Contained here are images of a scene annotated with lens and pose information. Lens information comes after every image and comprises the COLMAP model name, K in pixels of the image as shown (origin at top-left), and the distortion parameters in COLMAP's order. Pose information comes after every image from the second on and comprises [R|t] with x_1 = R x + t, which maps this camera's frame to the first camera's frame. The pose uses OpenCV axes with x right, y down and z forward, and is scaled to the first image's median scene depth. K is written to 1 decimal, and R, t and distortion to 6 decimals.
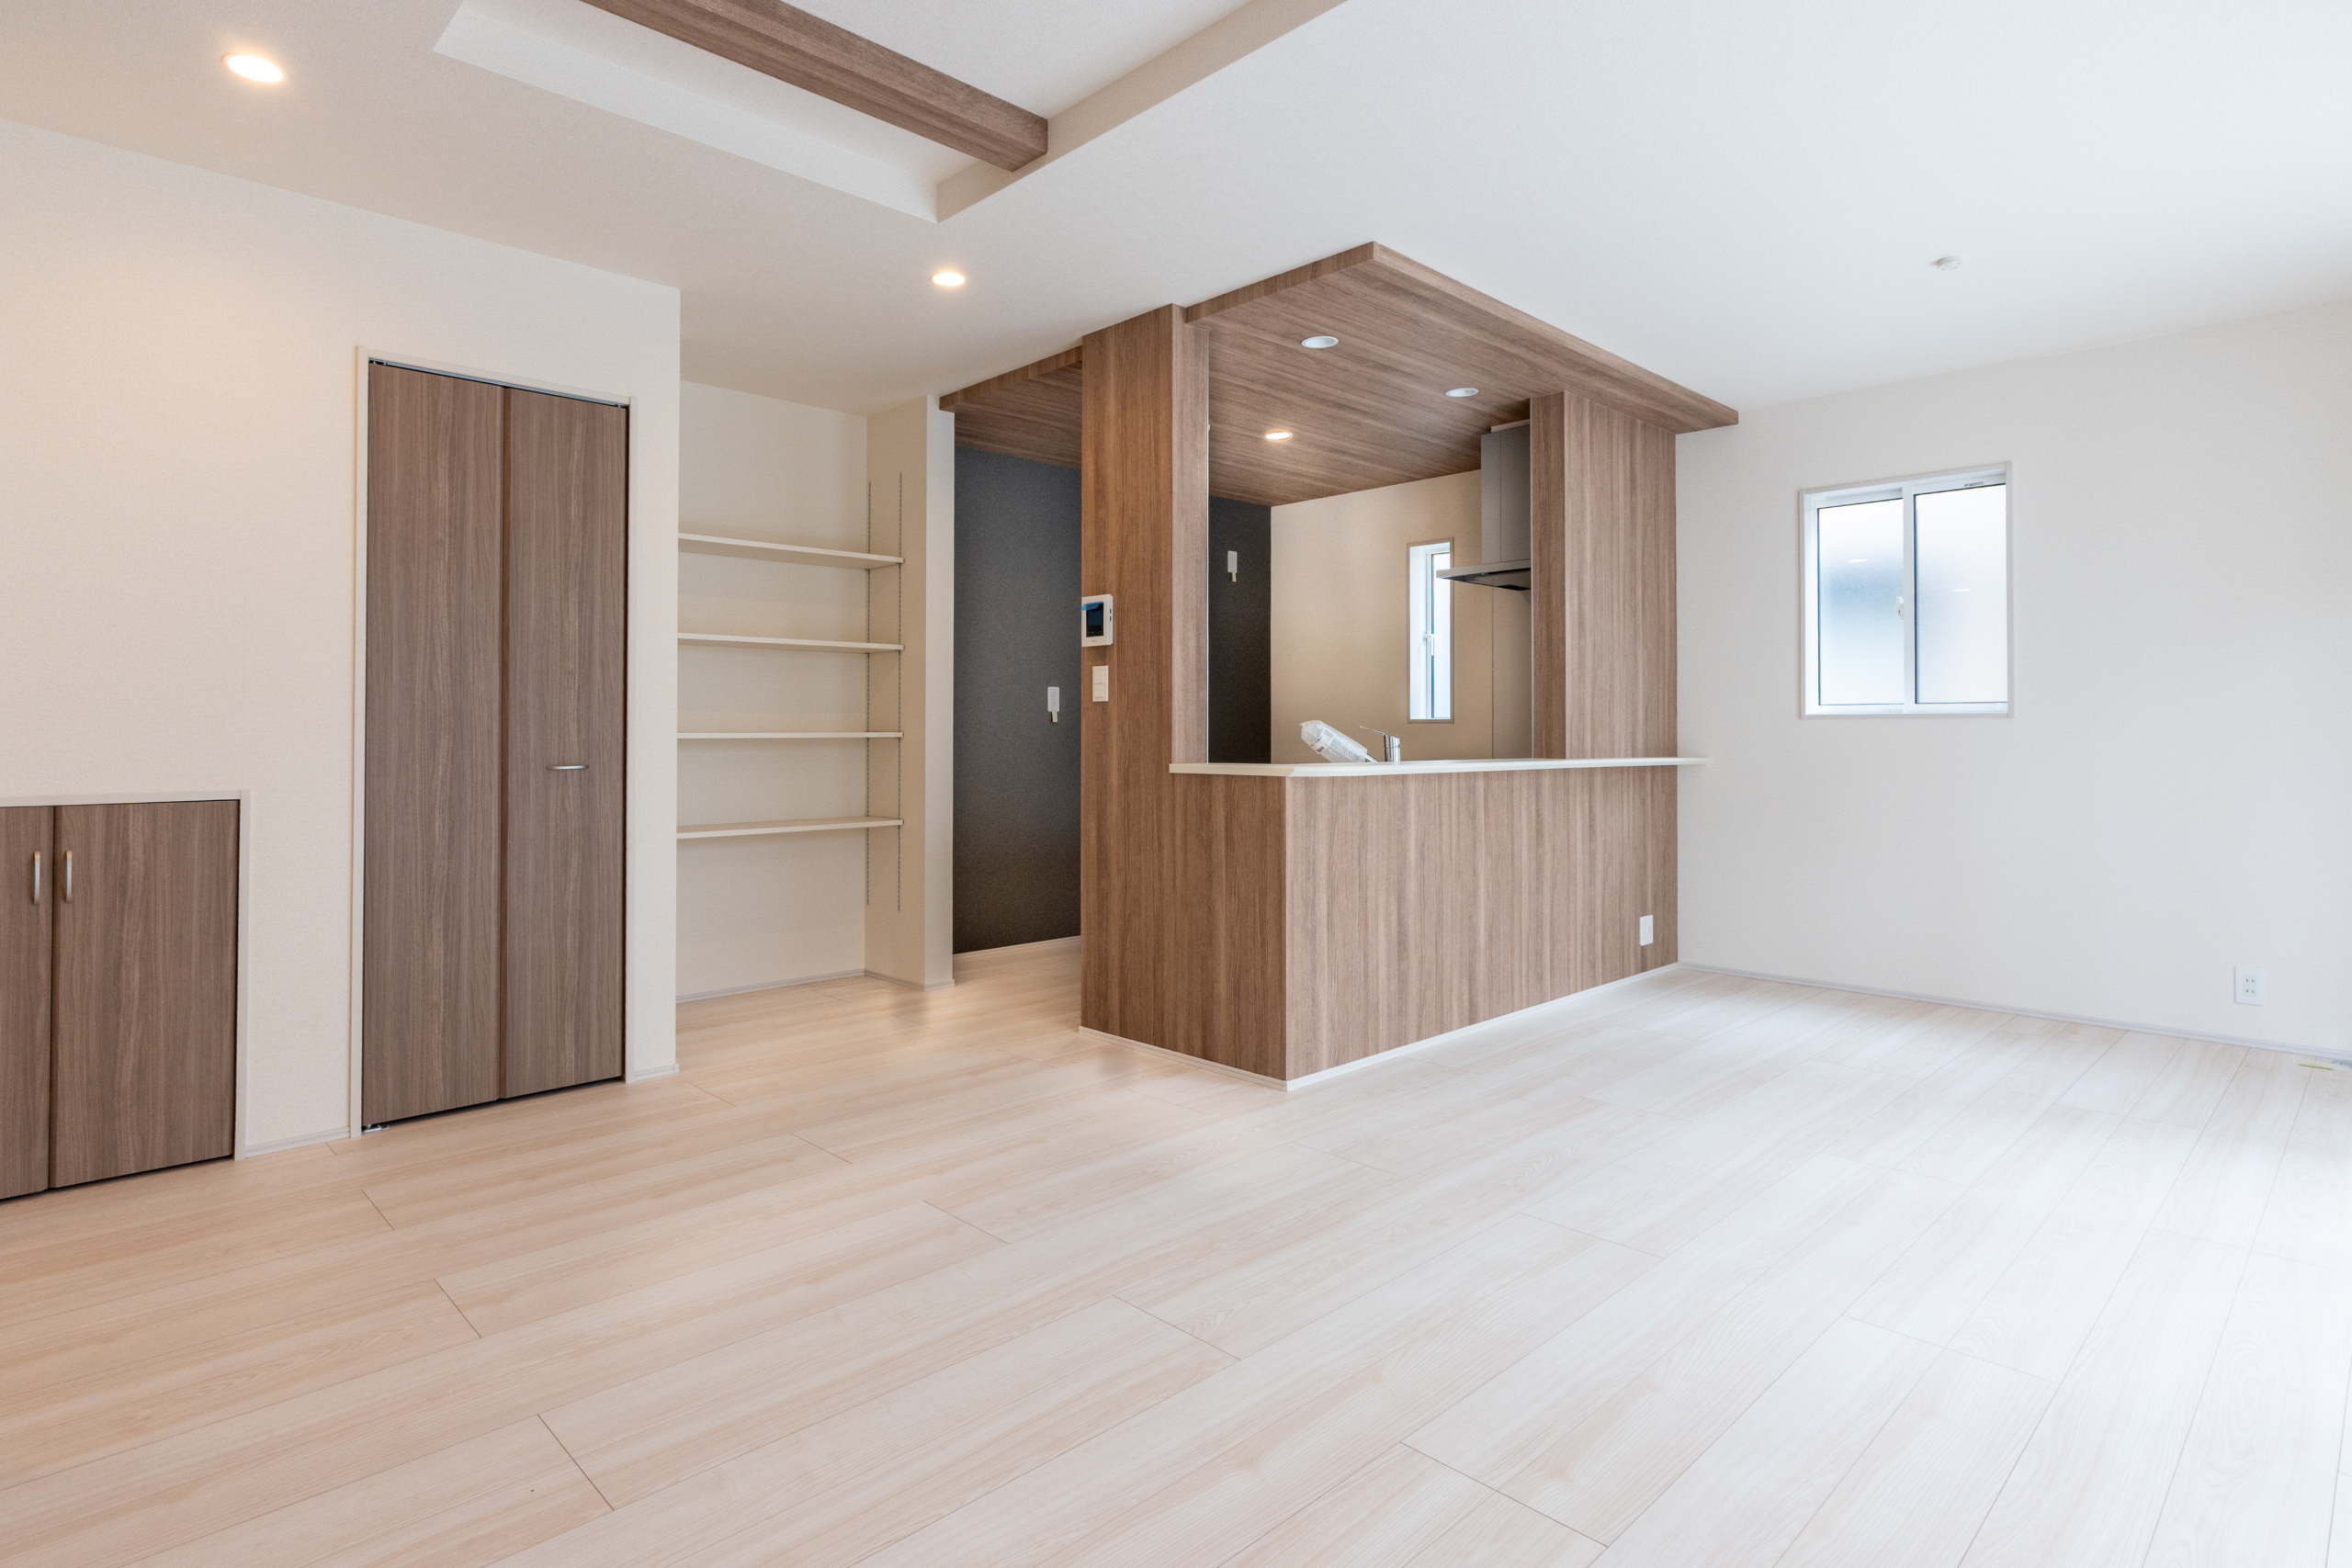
lens RADIAL K [[1240.9, 0, 1169.7], [0, 1240.9, 700.8], [0, 0, 1]] dist [0.001218, 0.000599]
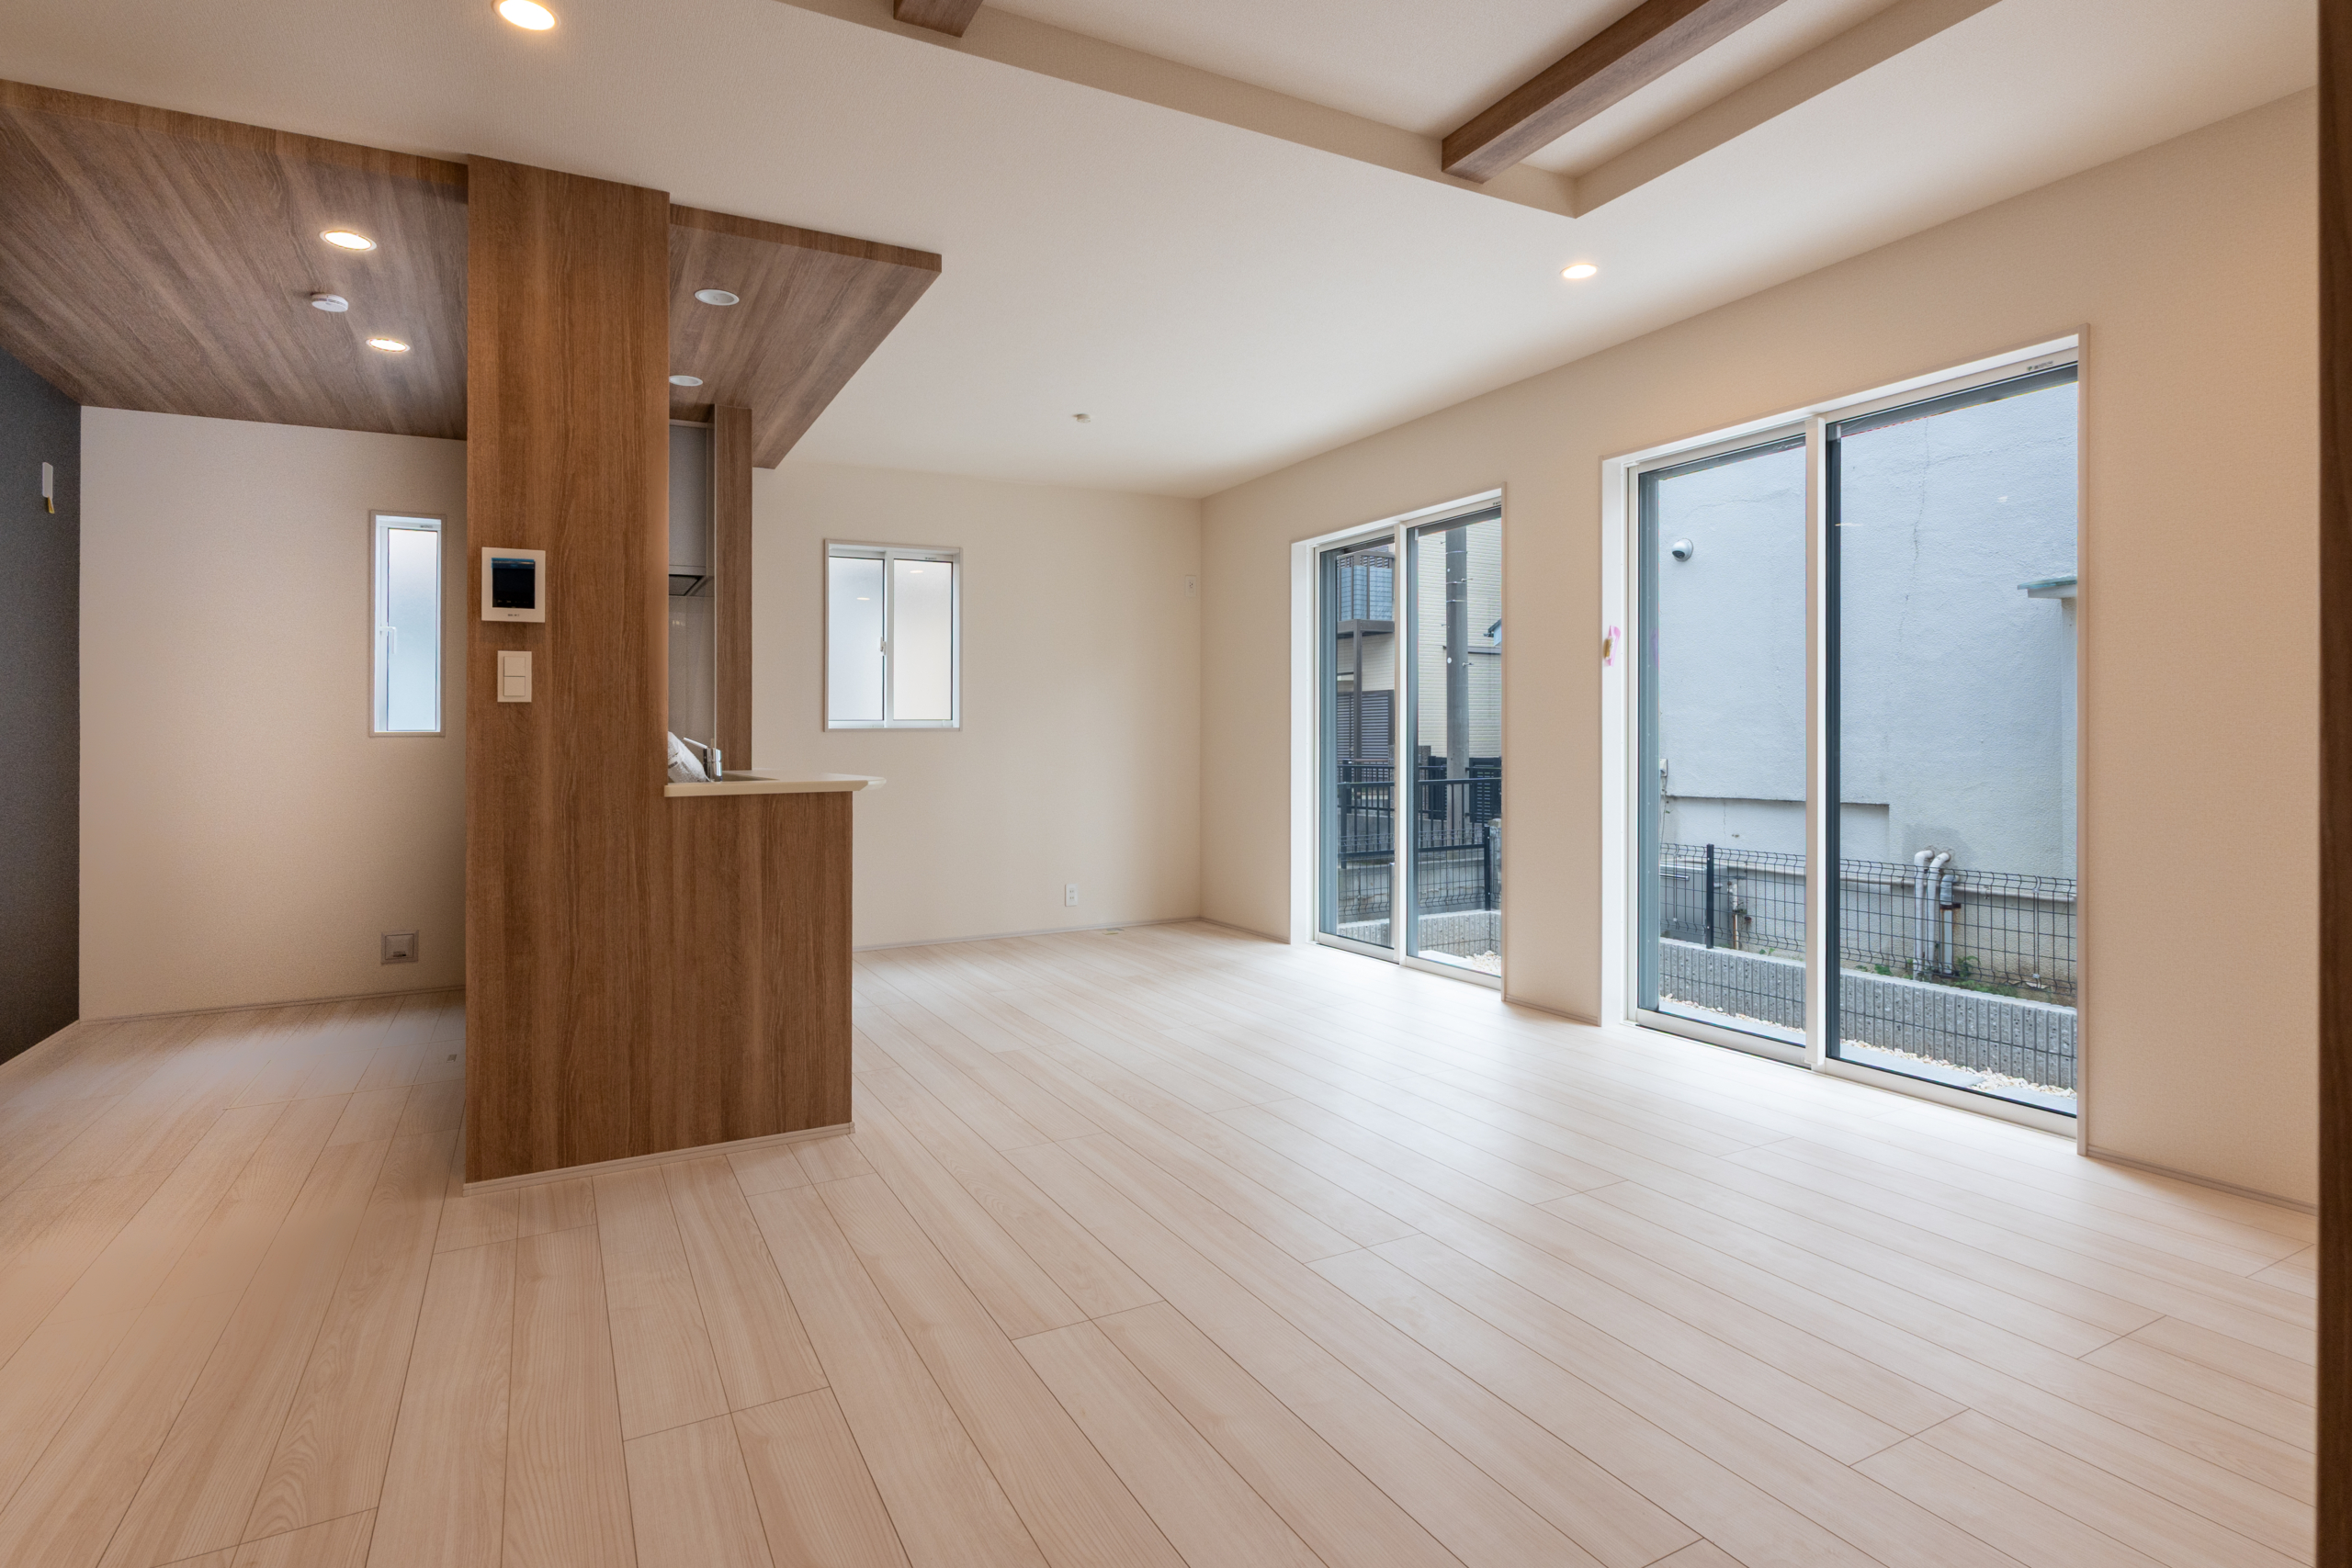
lens RADIAL K [[1157.1, 0, 1167.2], [0, 1157.1, 737.4], [0, 0, 1]] dist [0.001730, 0.000165]
pose [[0.269784, -0.000590, 0.962921, -0.602352], [-0.014555, 0.999883, 0.004691, 0.012277], [-0.962811, -0.015281, 0.269744, 0.491121]]
